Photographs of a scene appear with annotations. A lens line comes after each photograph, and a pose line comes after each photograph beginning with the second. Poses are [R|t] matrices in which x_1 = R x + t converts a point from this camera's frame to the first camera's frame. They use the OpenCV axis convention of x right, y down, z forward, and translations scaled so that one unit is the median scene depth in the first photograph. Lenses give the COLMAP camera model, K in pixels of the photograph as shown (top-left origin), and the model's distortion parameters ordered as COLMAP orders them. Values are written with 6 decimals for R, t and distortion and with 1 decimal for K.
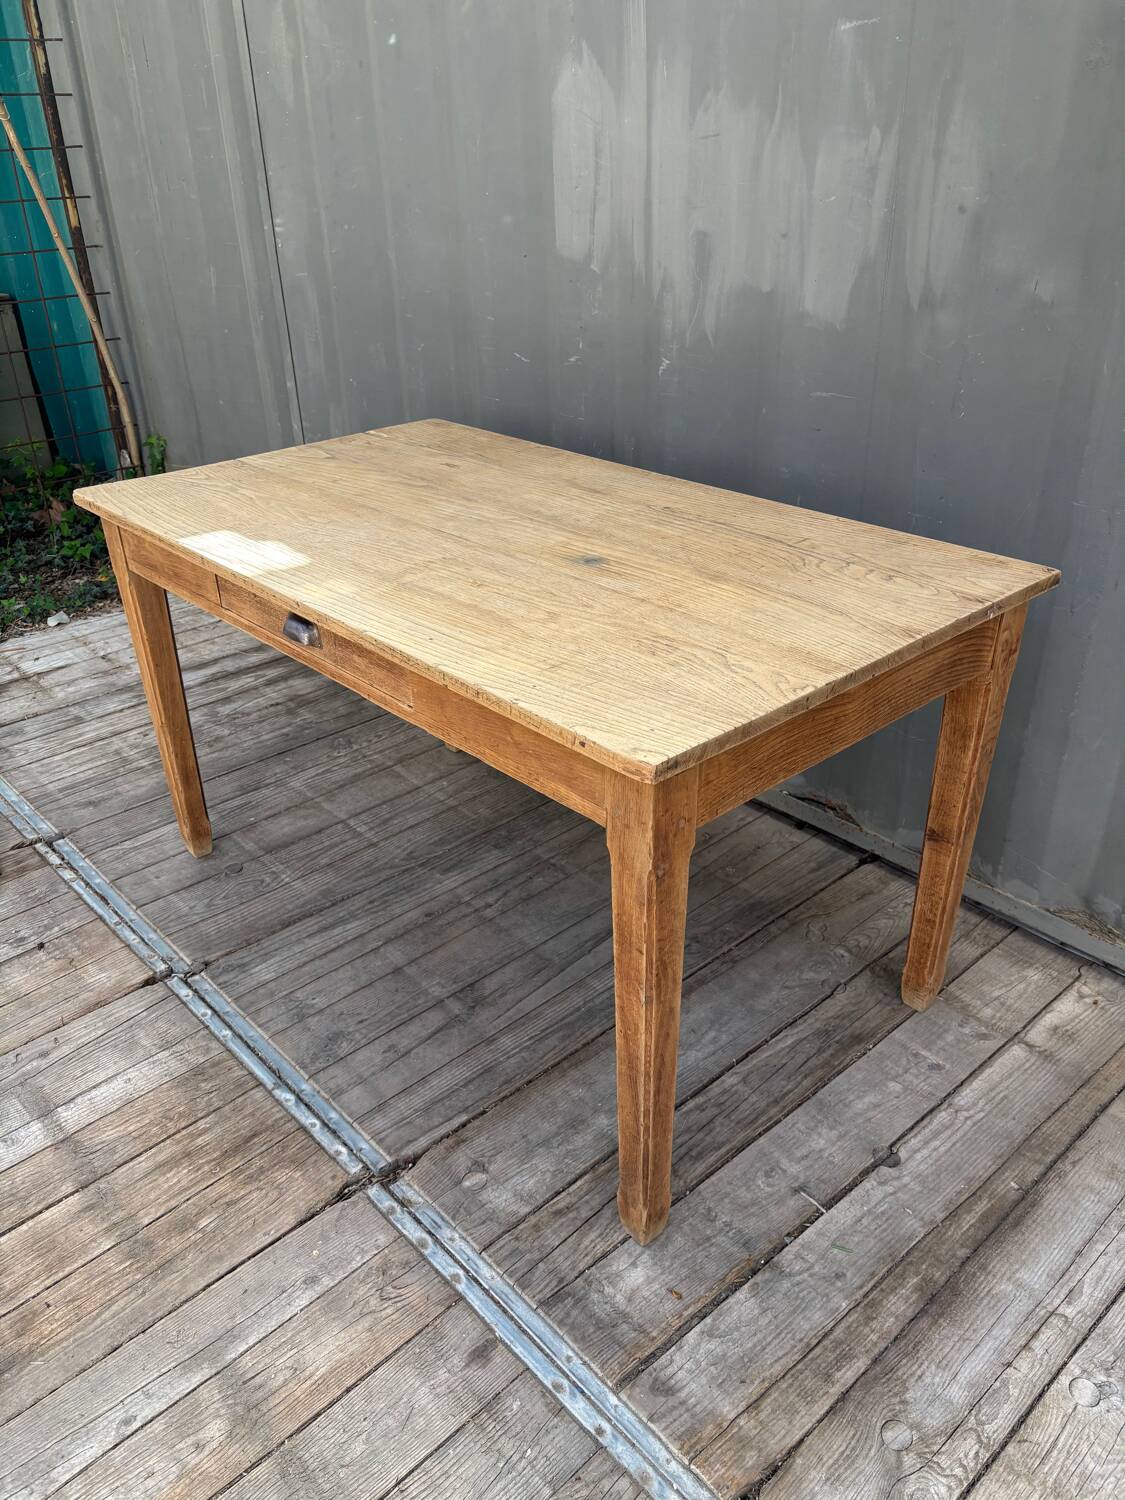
lens RADIAL K [[1134.5, 0, 555.1], [0, 1134.5, 759.4], [0, 0, 1]] dist [0.047909, -0.058612]
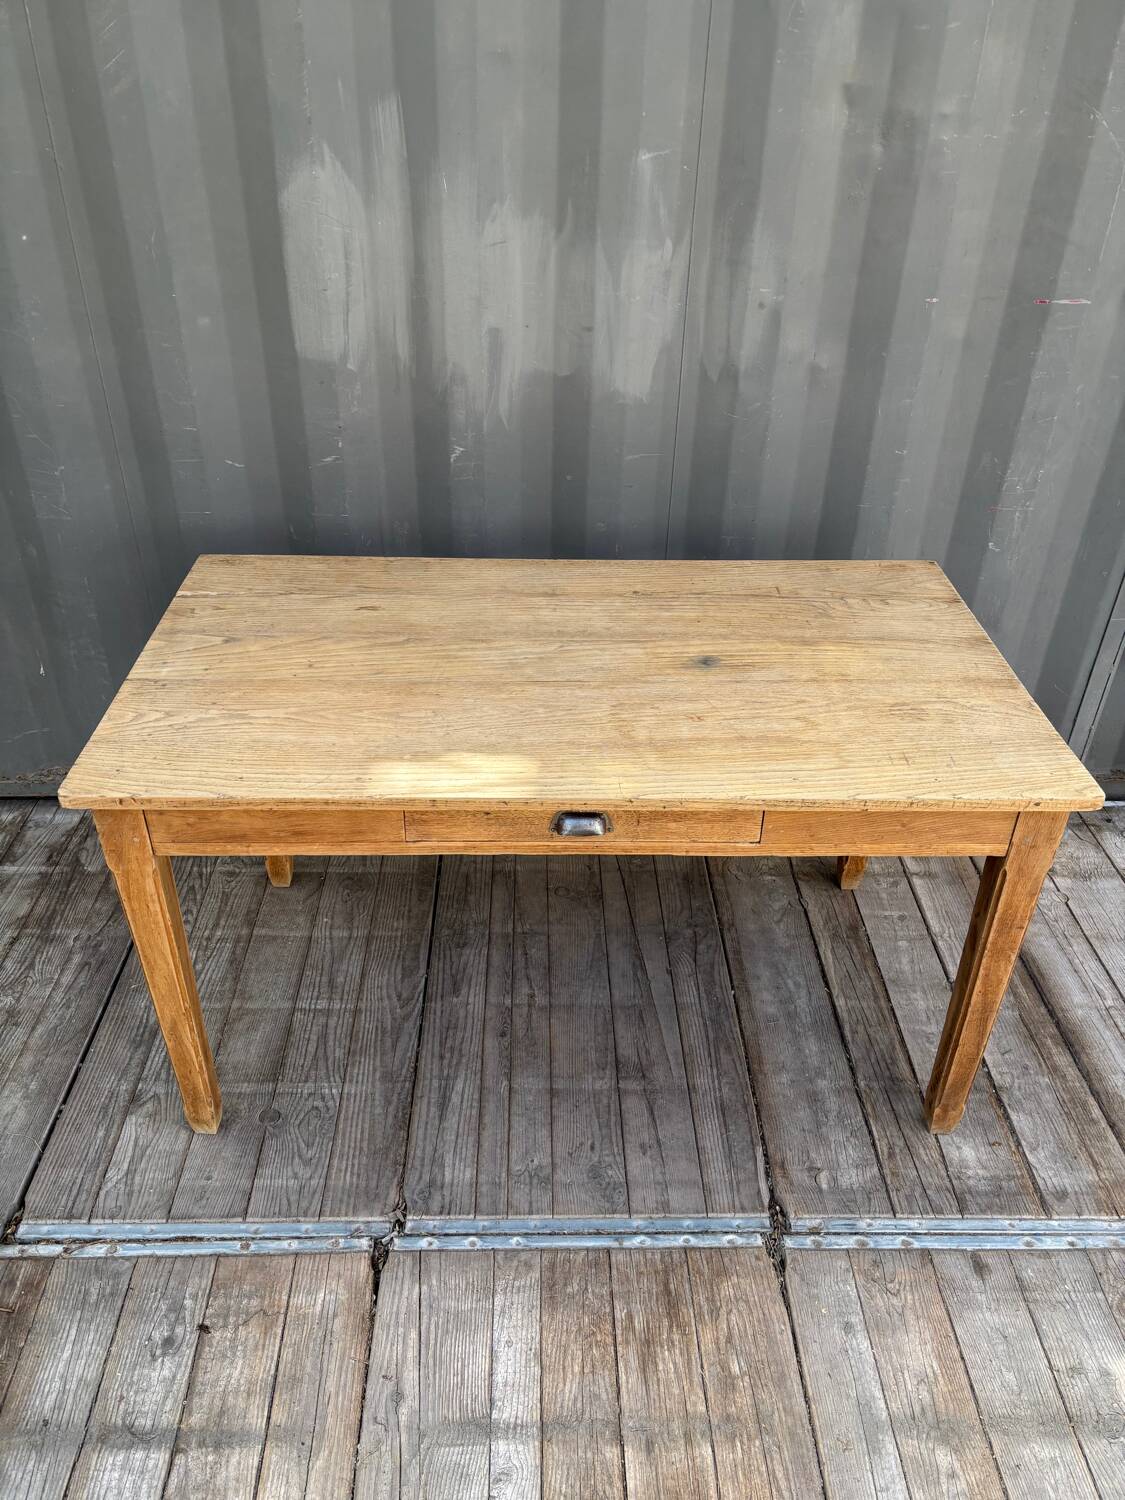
lens RADIAL K [[1133.2, 0, 556.0], [0, 1133.2, 757.6], [0, 0, 1]] dist [0.044936, -0.050111]
pose [[0.659000, -0.387250, 0.644792, -0.716899], [0.334254, 0.918752, 0.210165, -0.321548], [-0.673790, 0.077026, 0.734897, 0.232961]]
